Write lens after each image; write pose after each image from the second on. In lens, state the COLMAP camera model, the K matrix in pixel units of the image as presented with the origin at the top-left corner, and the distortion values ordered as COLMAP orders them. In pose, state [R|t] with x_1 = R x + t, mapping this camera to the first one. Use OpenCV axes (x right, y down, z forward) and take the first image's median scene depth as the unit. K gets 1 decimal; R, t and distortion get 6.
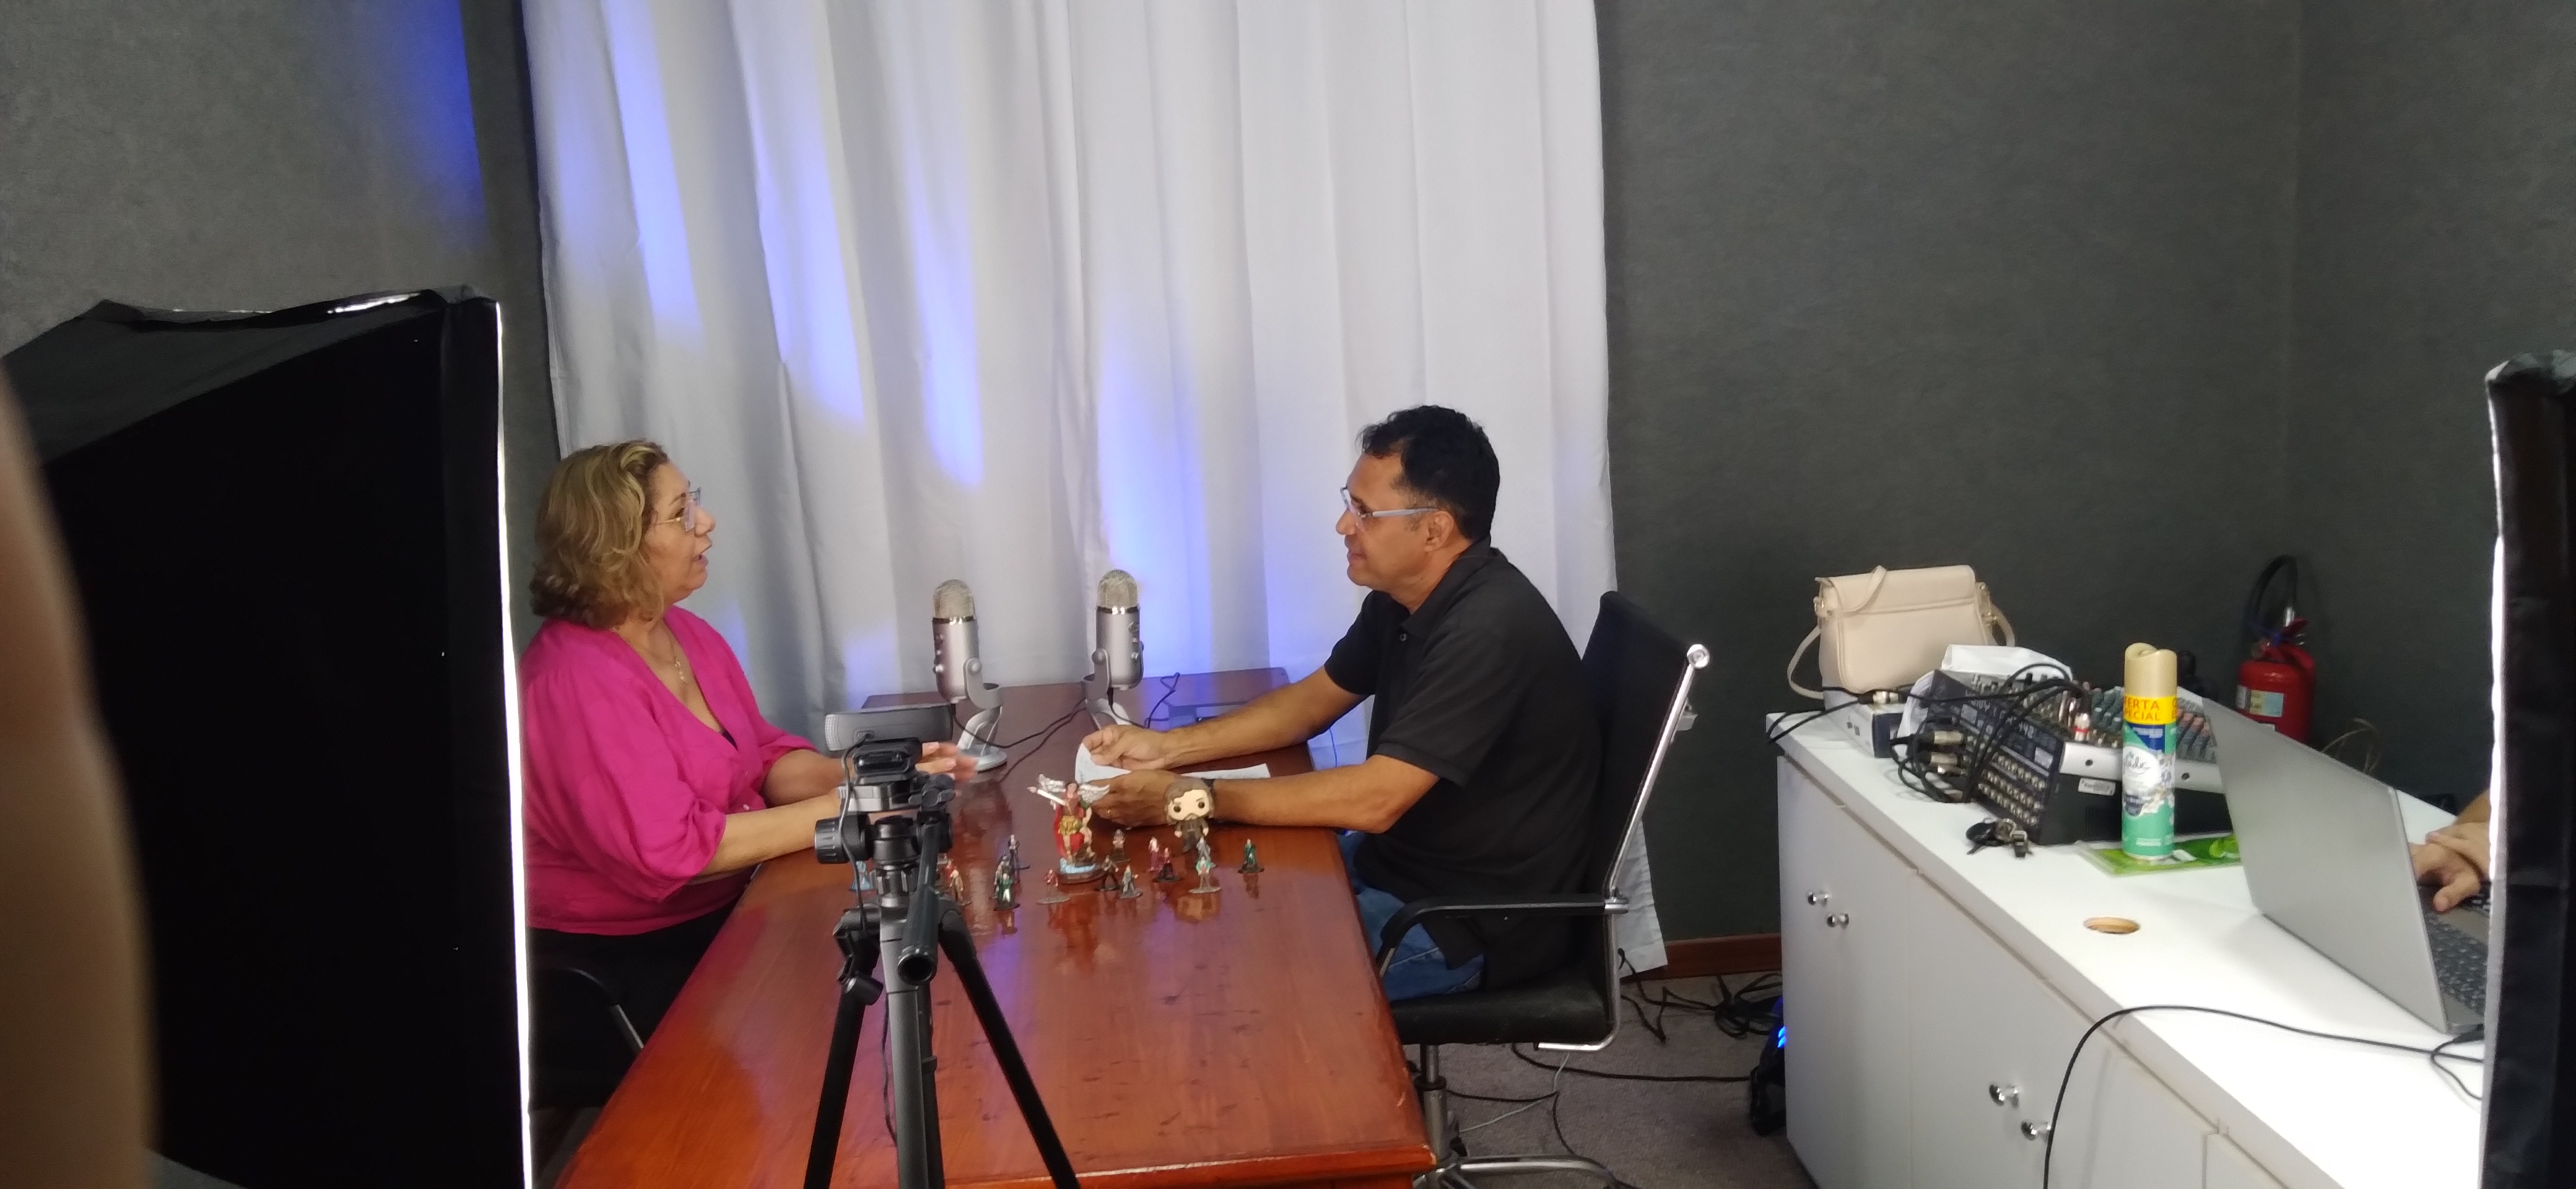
lens RADIAL K [[2025.9, 0, 1277.4], [0, 2025.9, 634.9], [0, 0, 1]] dist [0.057877, -0.107064]
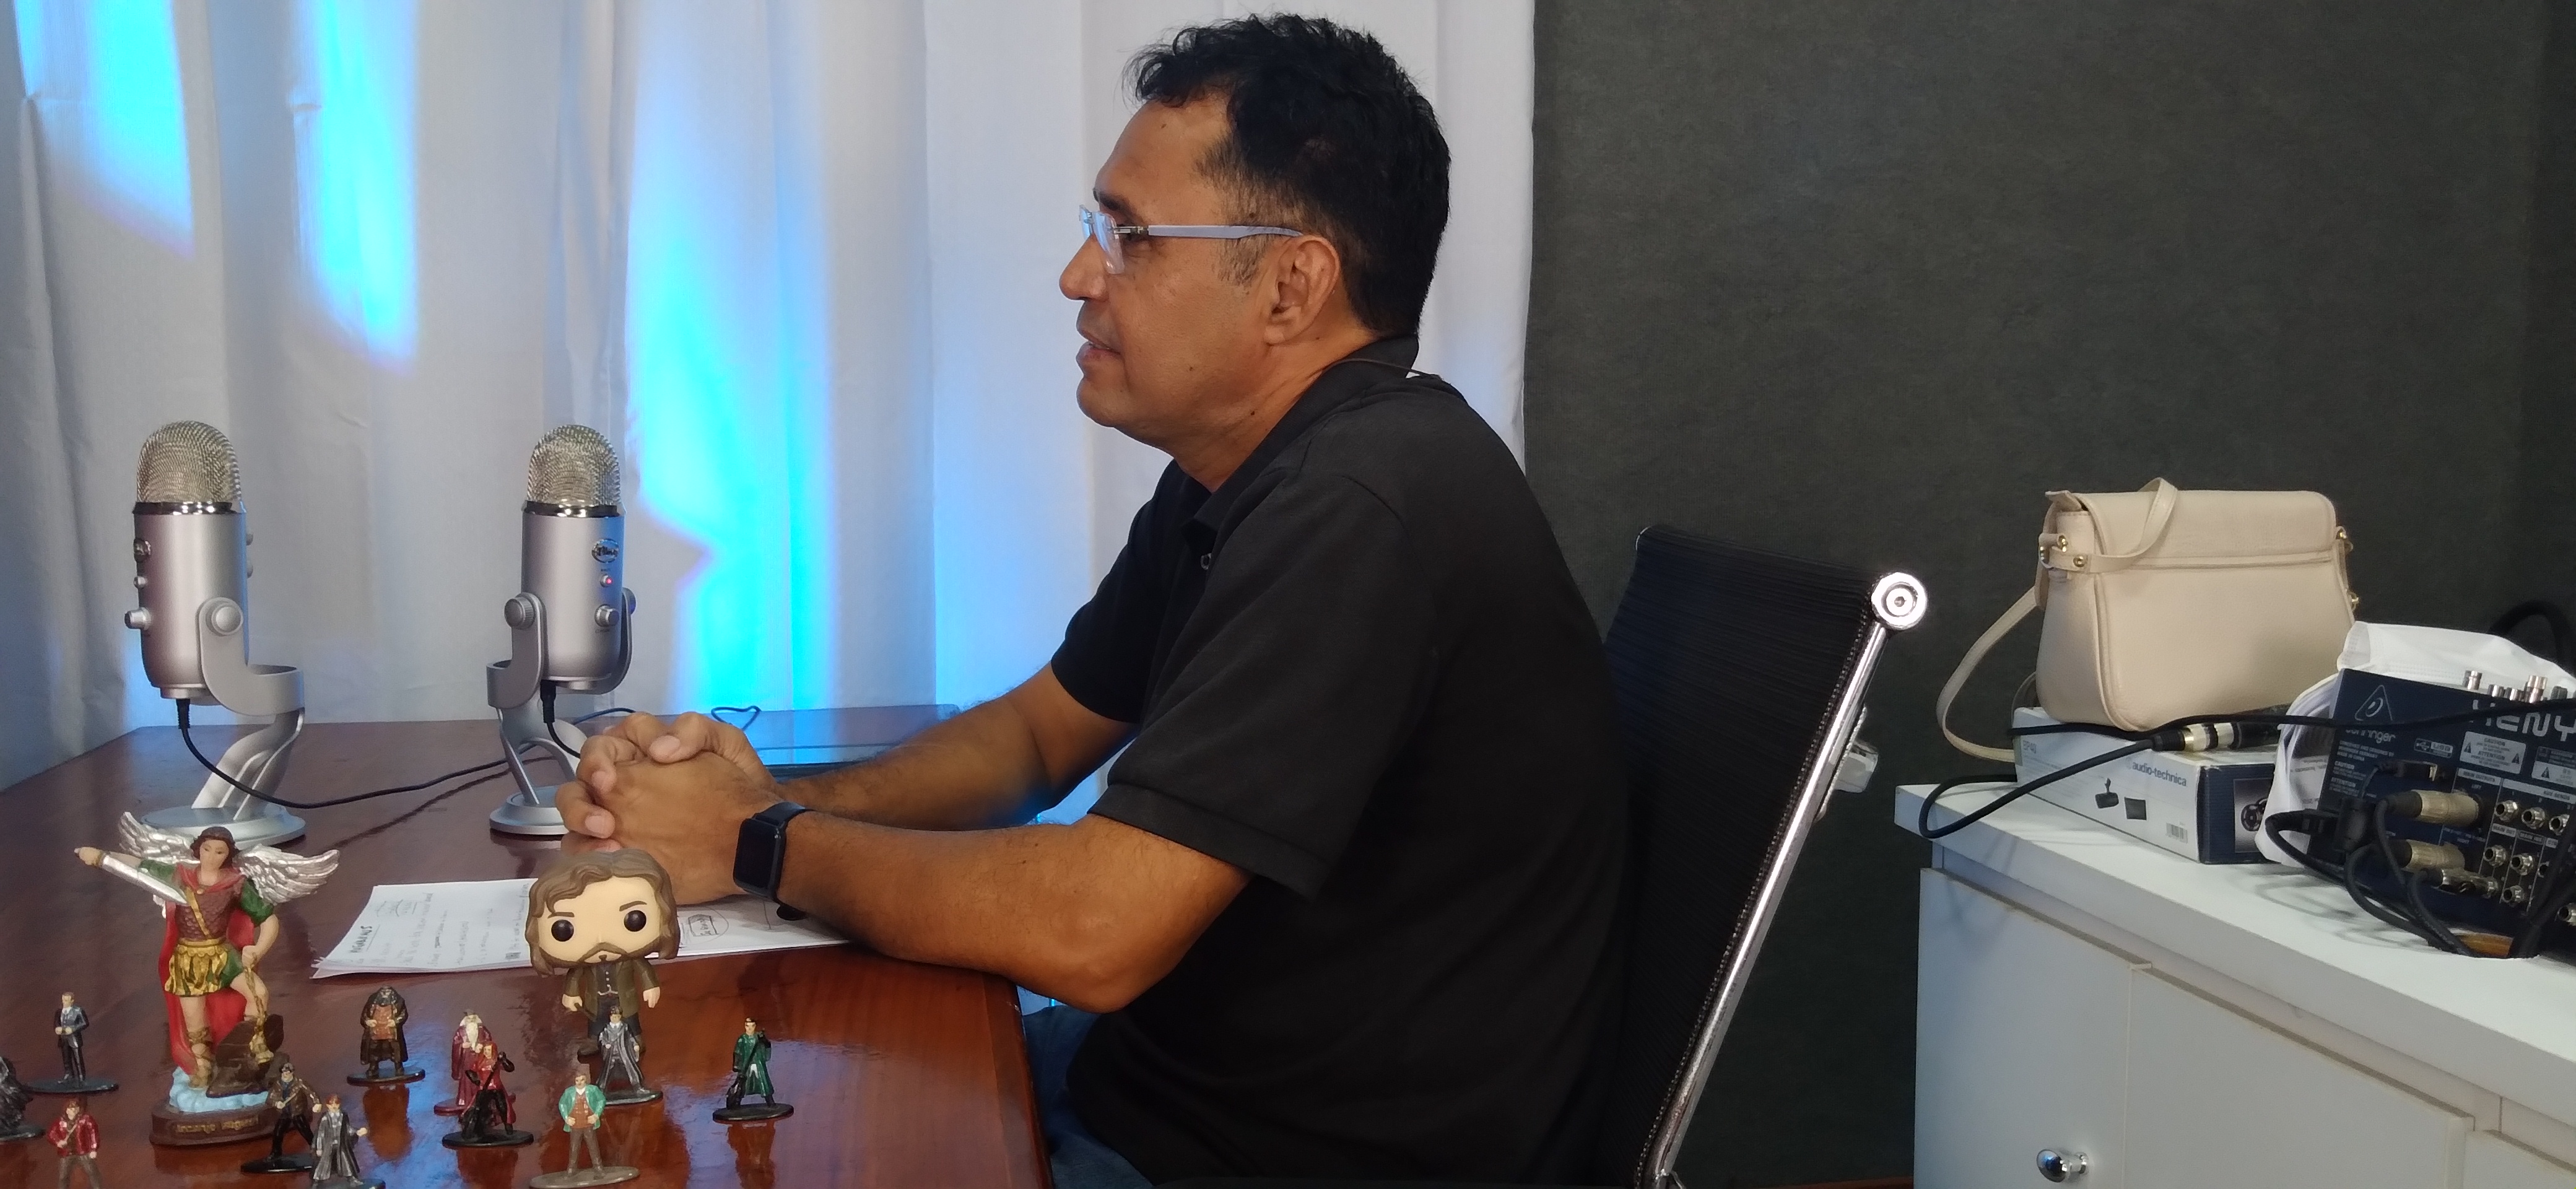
lens RADIAL K [[2025.9, 0, 1299.6], [0, 2025.9, 627.4], [0, 0, 1]] dist [0.057877, -0.107064]
pose [[0.989707, 0.042106, 0.136771, 0.023474], [-0.029198, 0.995044, -0.095050, 0.055682], [-0.140096, 0.090079, 0.986032, 0.548544]]
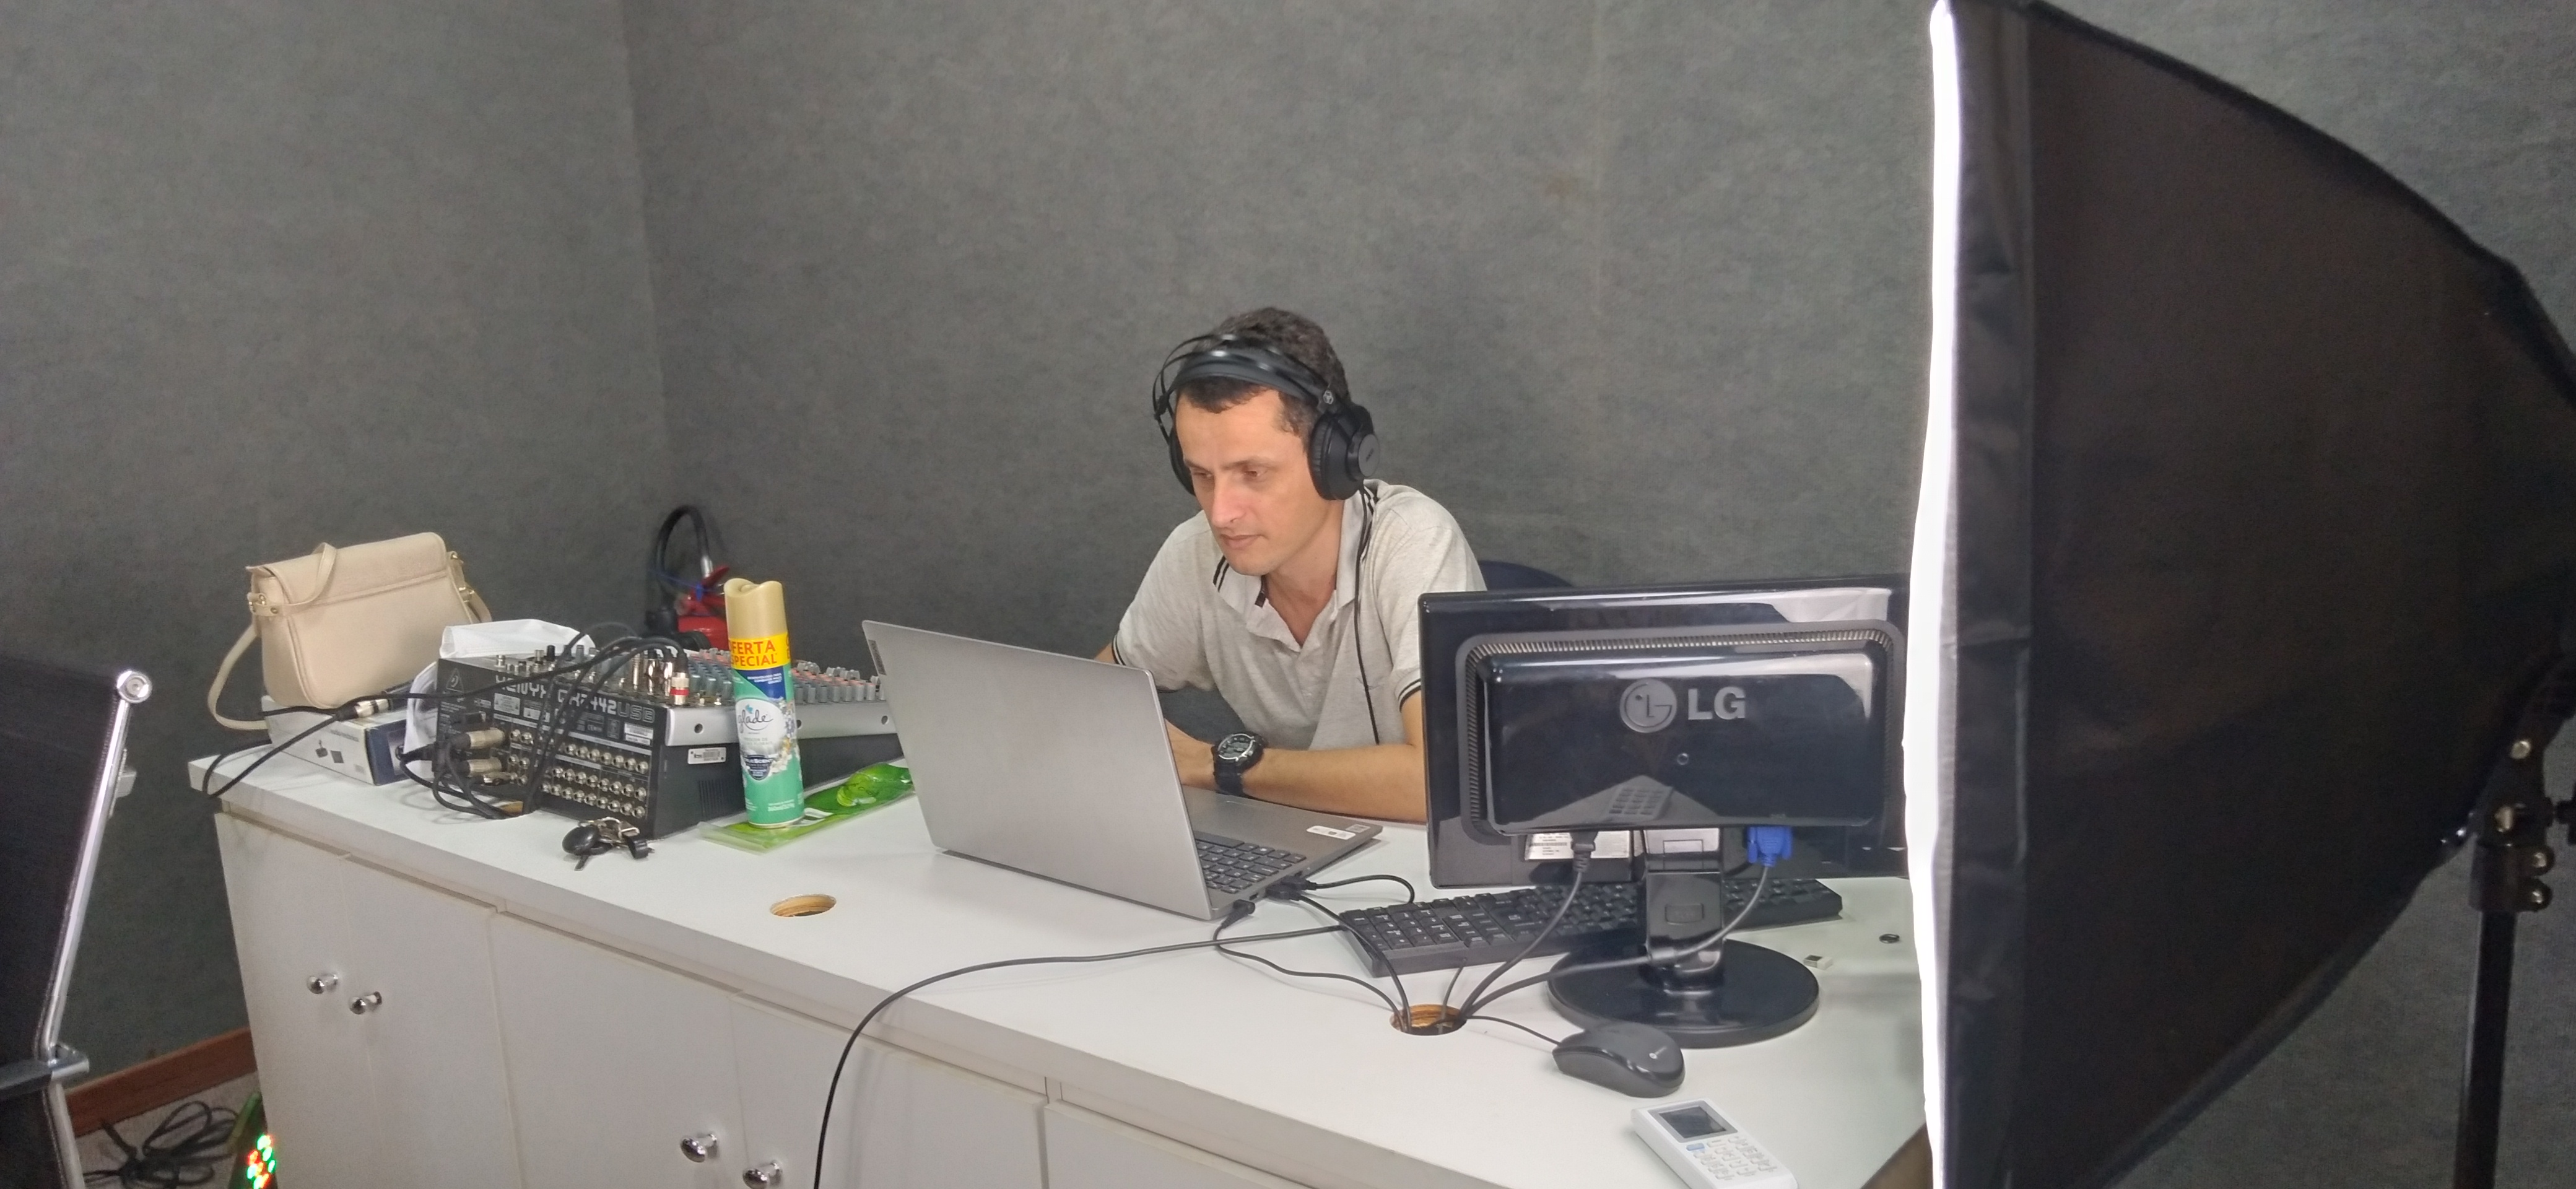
lens RADIAL K [[2025.9, 0, 1322.7], [0, 2025.9, 634.6], [0, 0, 1]] dist [0.057877, -0.107064]
pose [[0.642658, -0.142274, 0.752827, -0.050196], [0.147628, 0.987188, 0.060542, 0.009641], [-0.751796, 0.072230, 0.655428, 0.208513]]
